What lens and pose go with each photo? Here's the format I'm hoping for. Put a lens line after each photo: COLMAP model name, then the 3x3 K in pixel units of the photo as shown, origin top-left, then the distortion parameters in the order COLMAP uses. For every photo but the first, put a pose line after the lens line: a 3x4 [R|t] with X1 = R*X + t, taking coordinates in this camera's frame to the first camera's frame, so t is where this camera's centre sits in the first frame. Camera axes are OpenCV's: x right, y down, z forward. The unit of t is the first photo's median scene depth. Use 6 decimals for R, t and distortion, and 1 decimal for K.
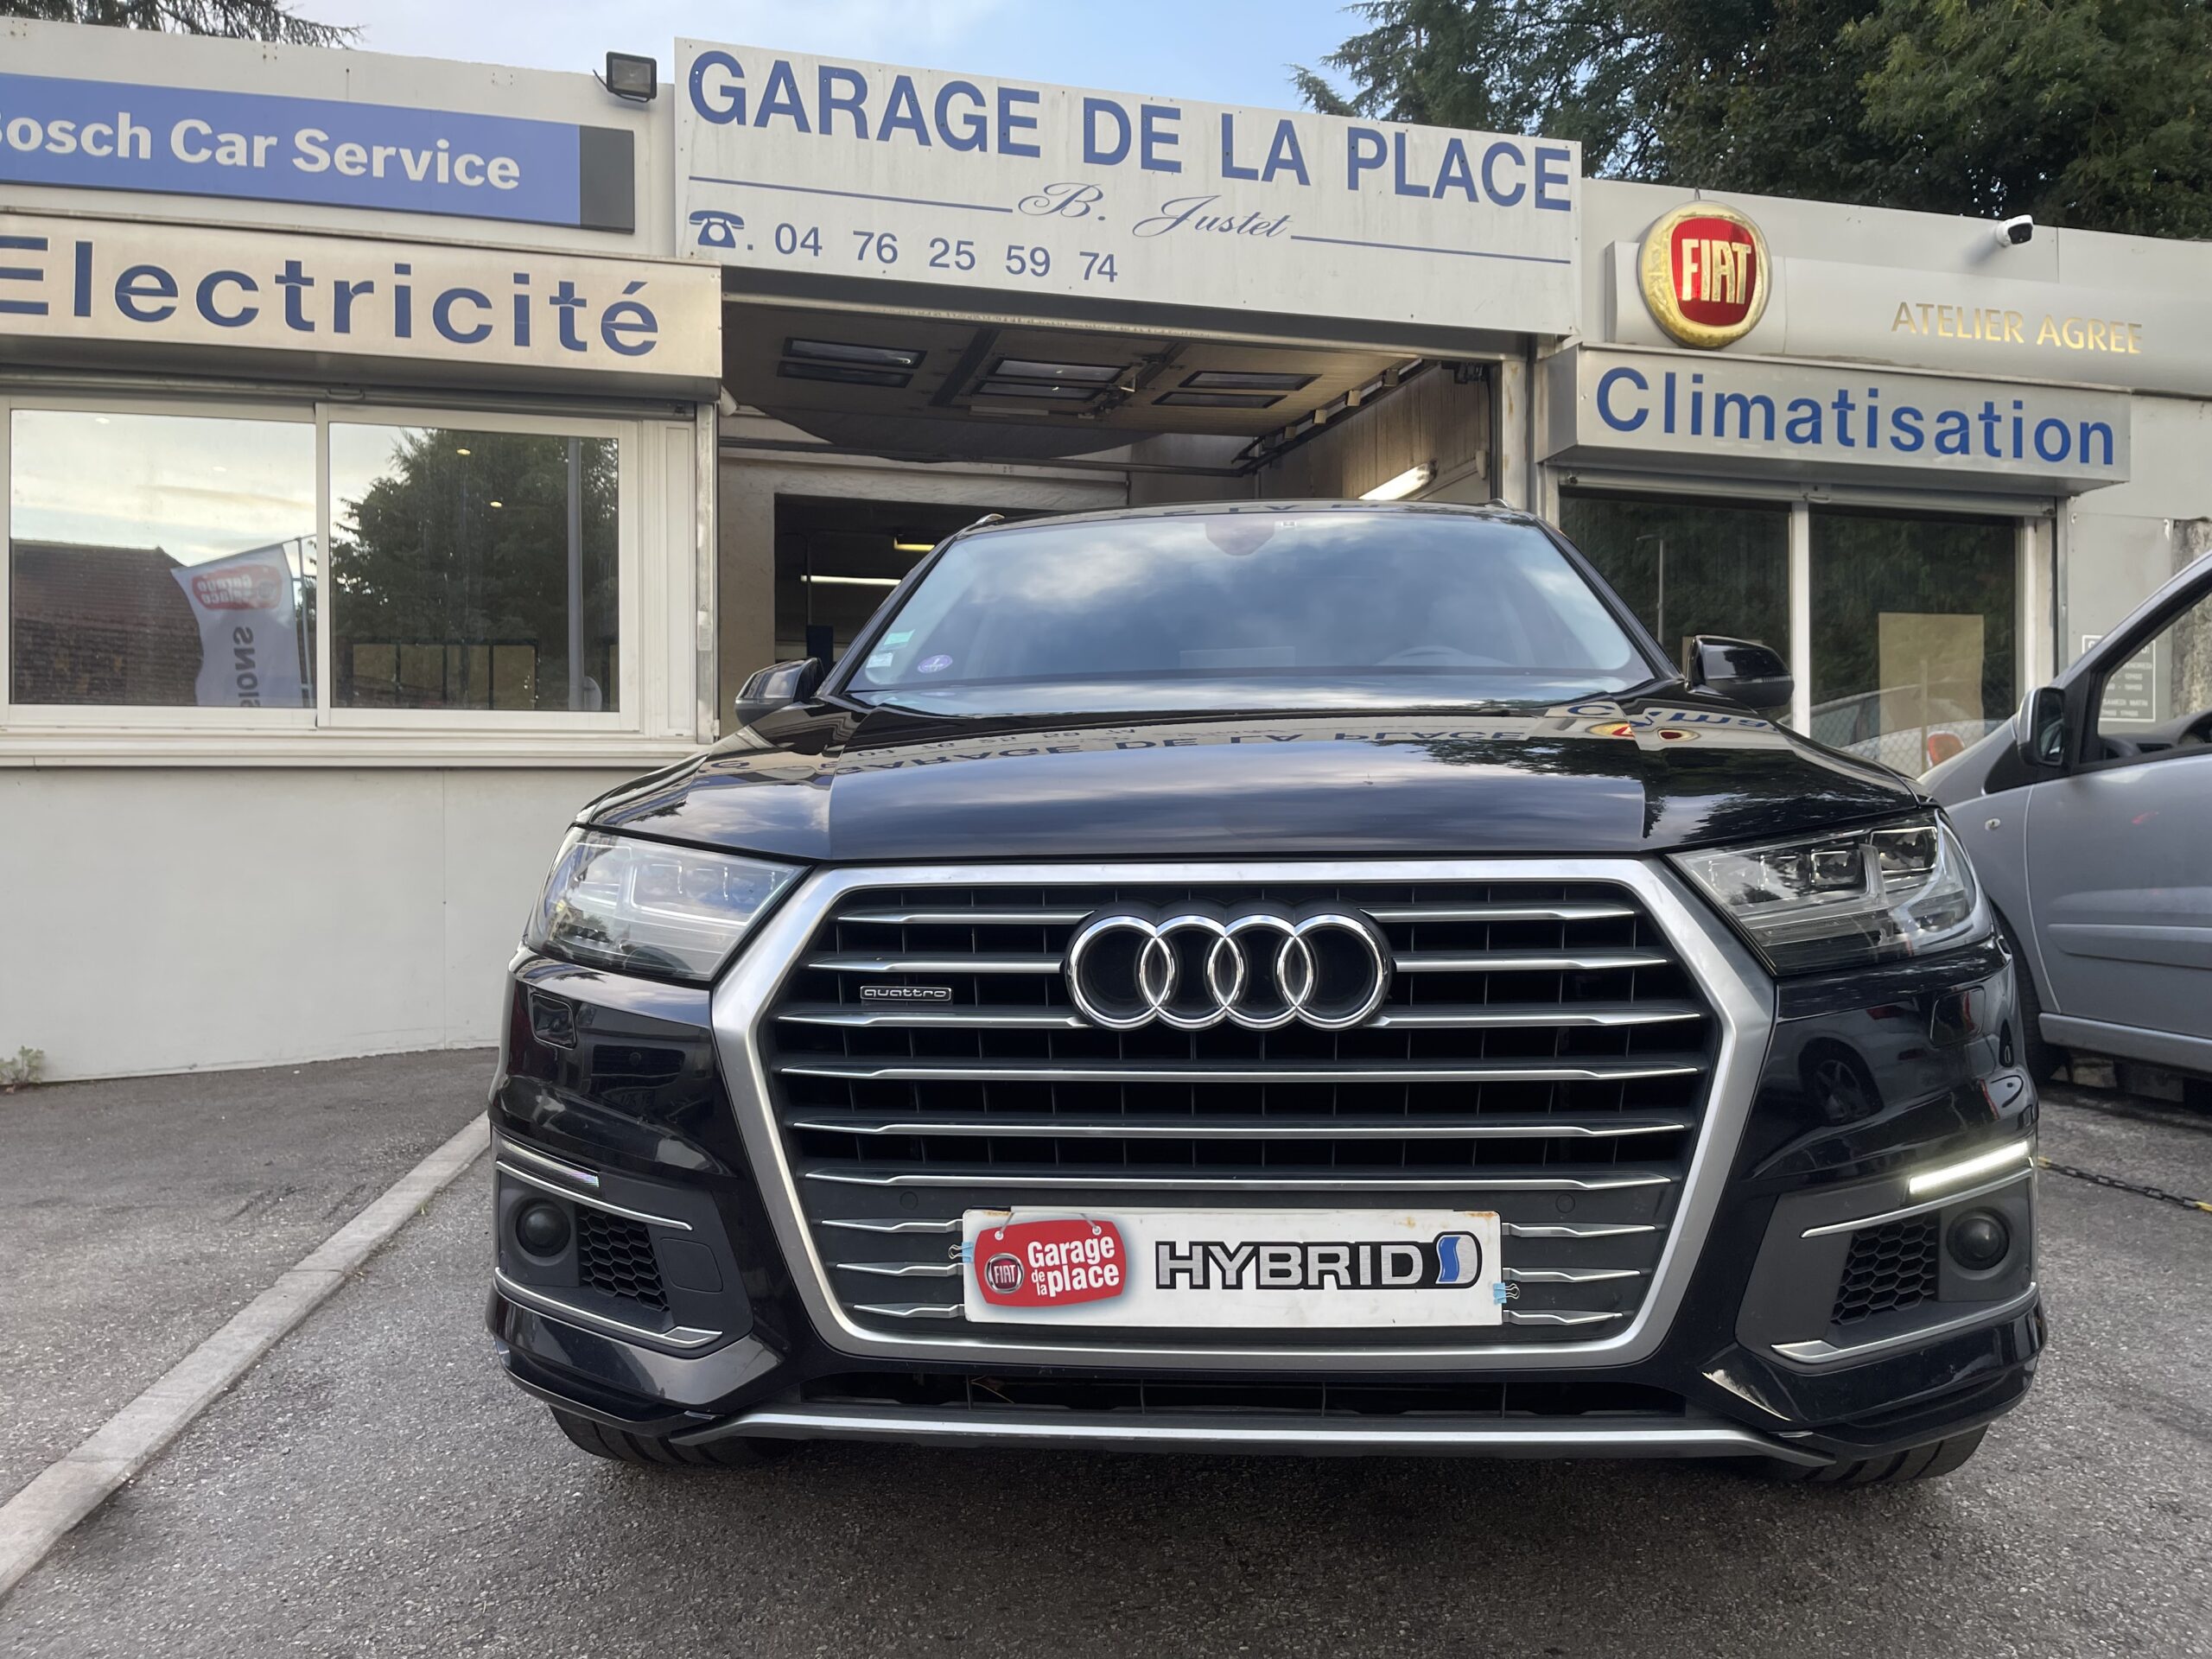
lens RADIAL K [[1687.1, 0, 1139.8], [0, 1687.1, 828.0], [0, 0, 1]] dist [0.106181, -0.146082]
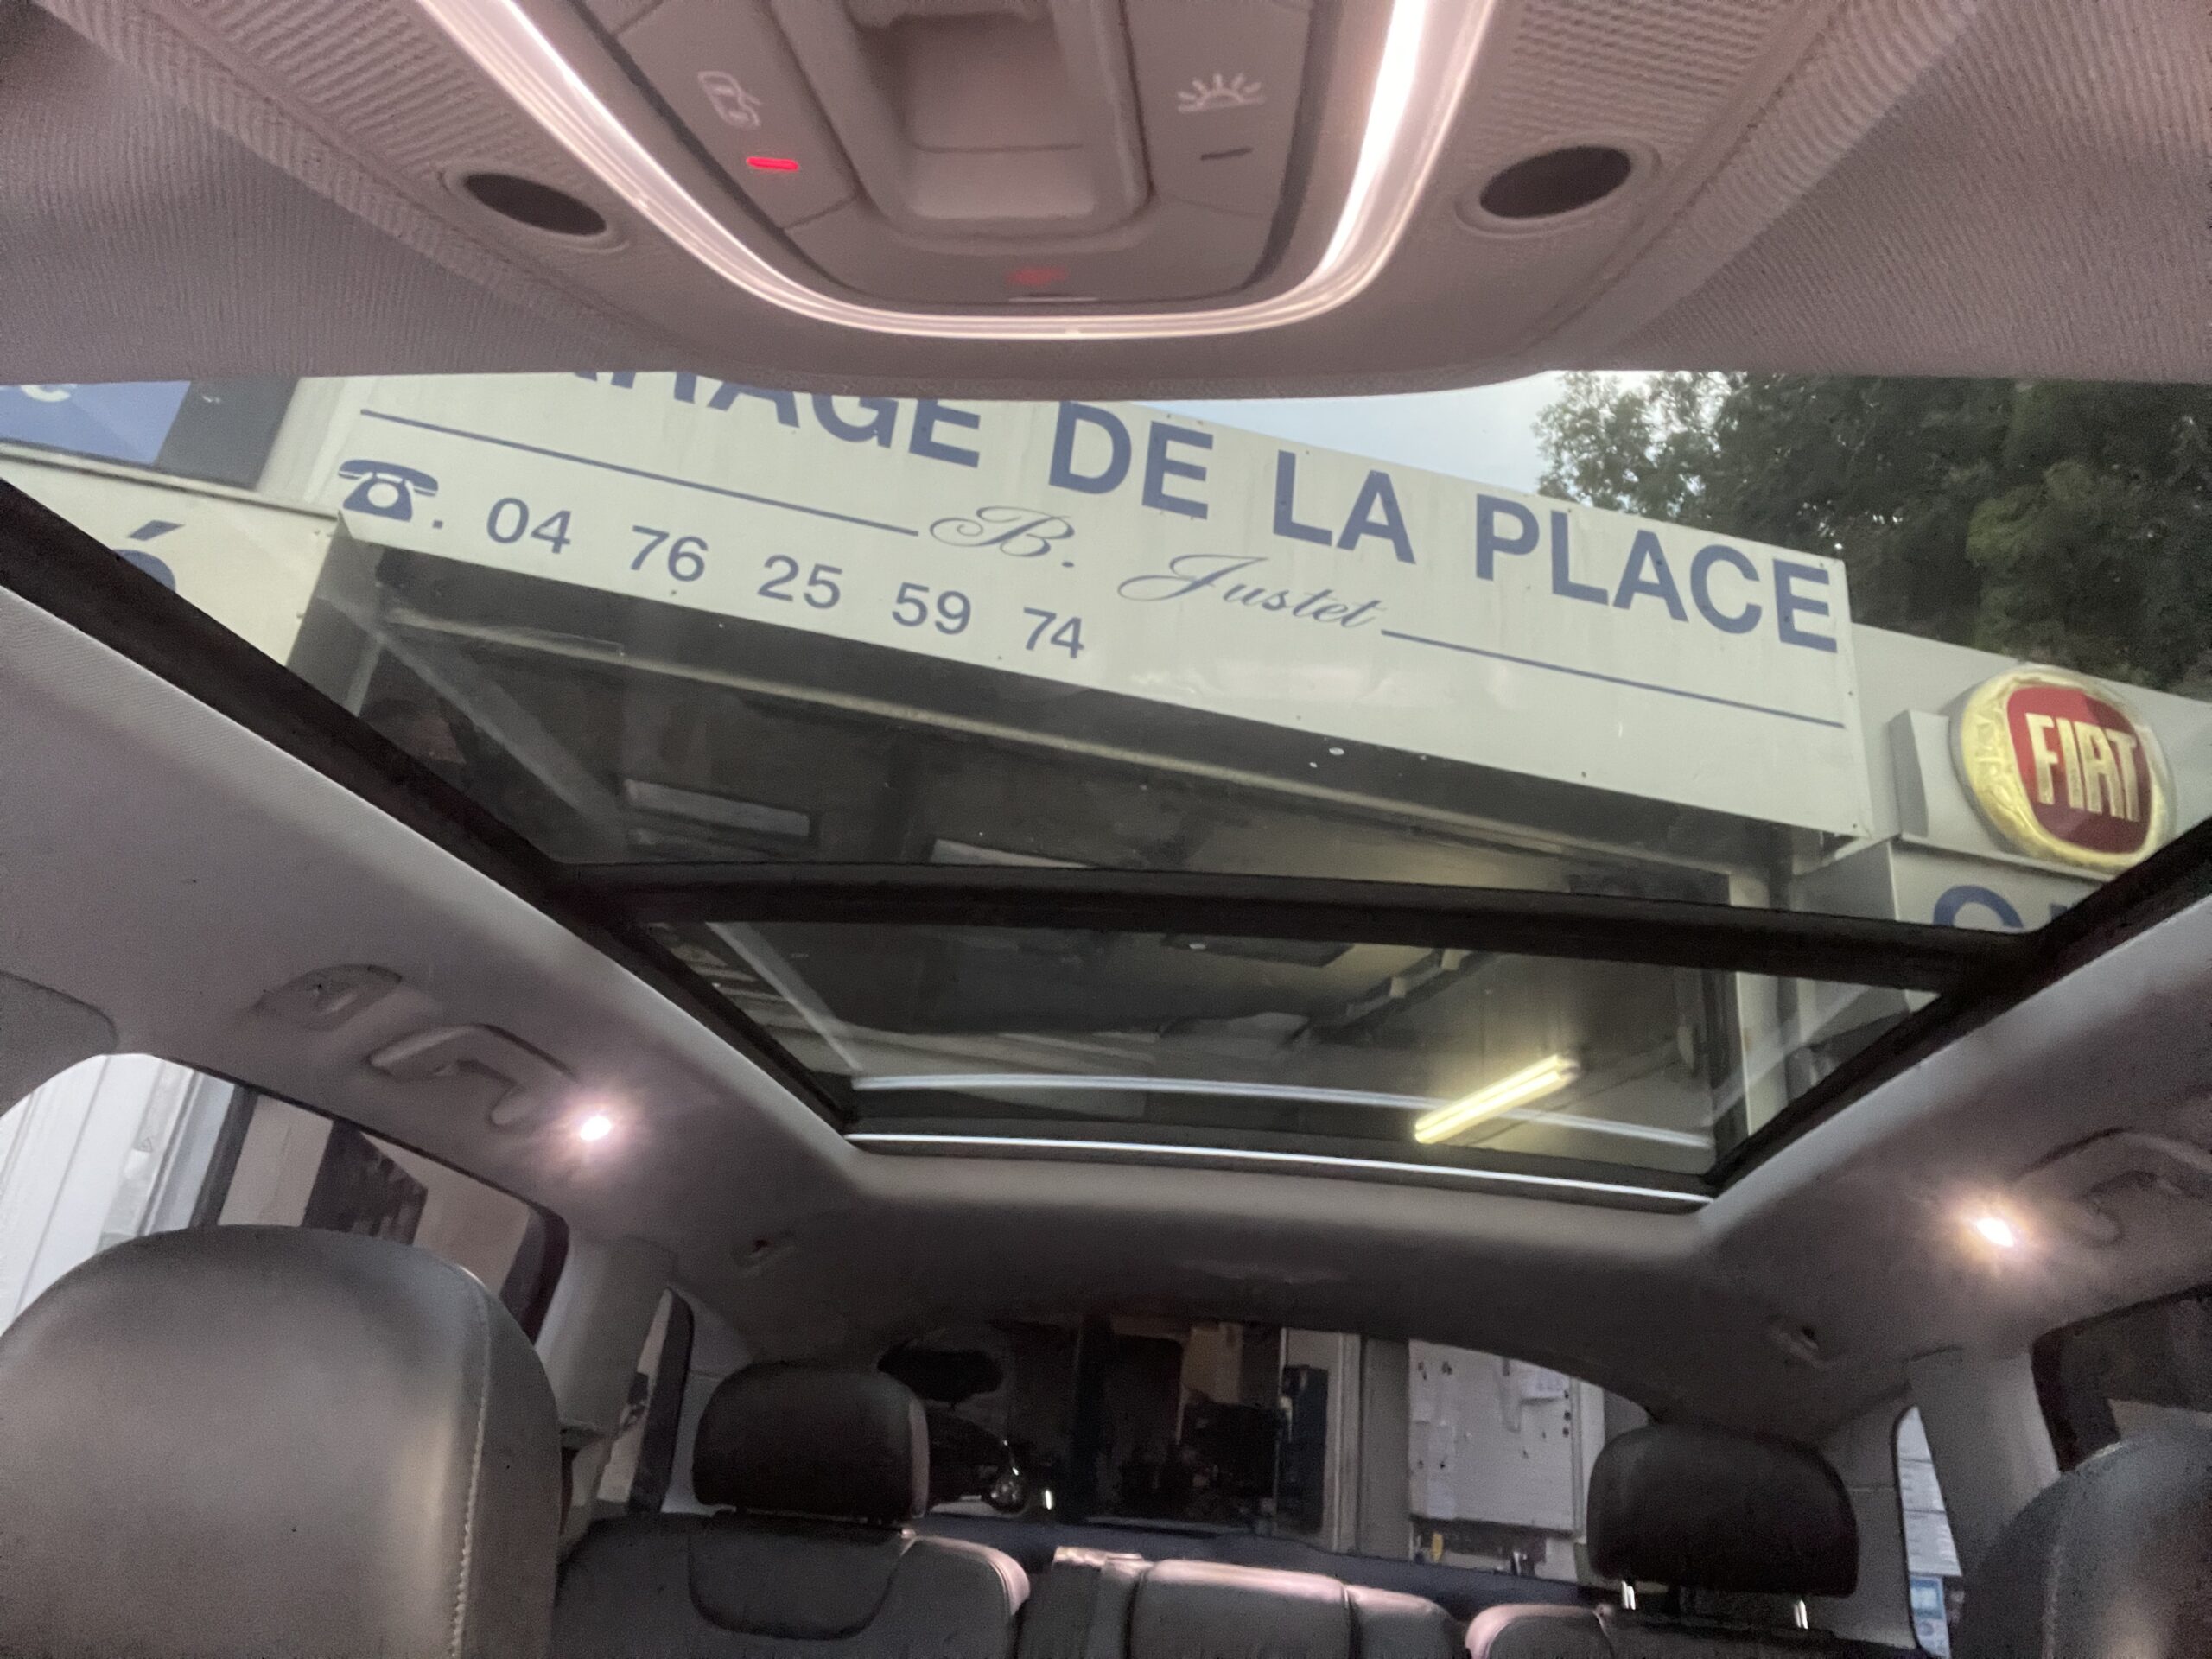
lens RADIAL K [[1496.8, 0, 1115.8], [0, 1496.8, 823.6], [0, 0, 1]] dist [0.082137, -0.079964]
pose [[0.994064, 0.079881, -0.073869, 0.043223], [-0.102225, 0.918172, -0.382765, -0.075961], [0.037249, 0.388044, 0.920888, 0.578201]]
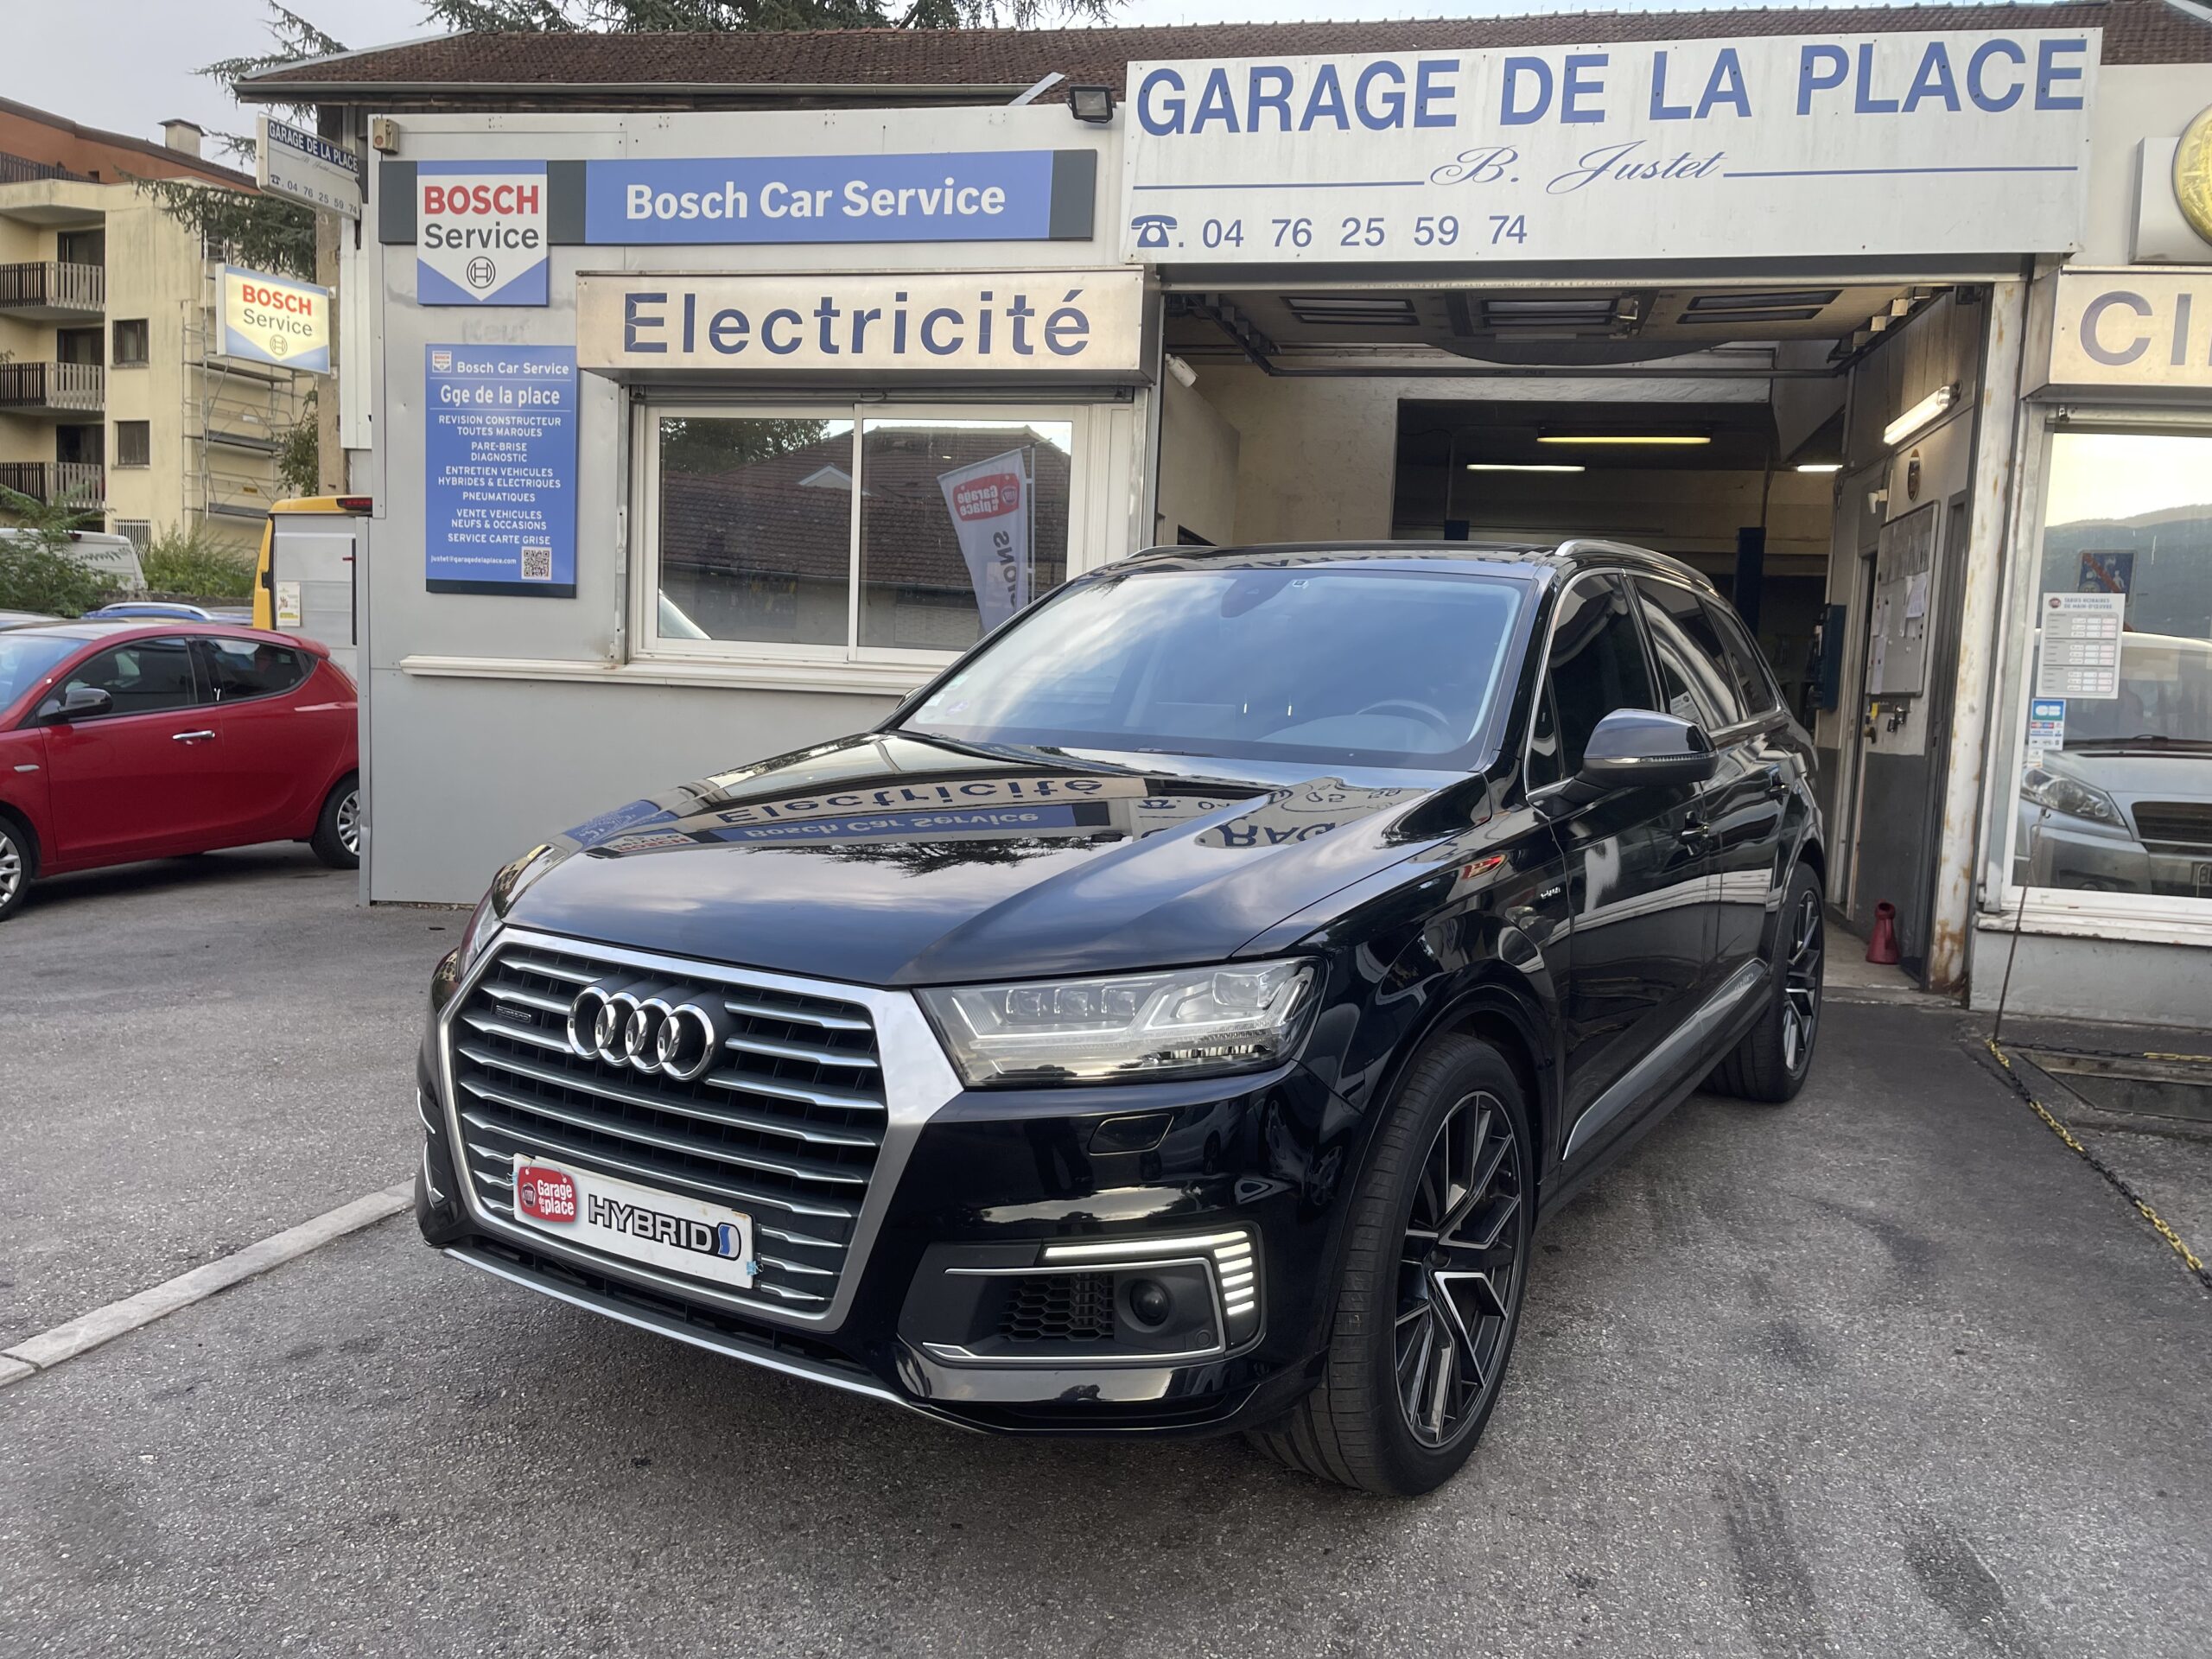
lens RADIAL K [[1697.6, 0, 1123.0], [0, 1697.6, 824.7], [0, 0, 1]] dist [0.069281, -0.089348]
pose [[0.881376, 0.086318, -0.464463, 0.294553], [-0.044494, 0.993963, 0.100289, -0.070798], [0.470316, -0.067727, 0.879895, -0.035598]]
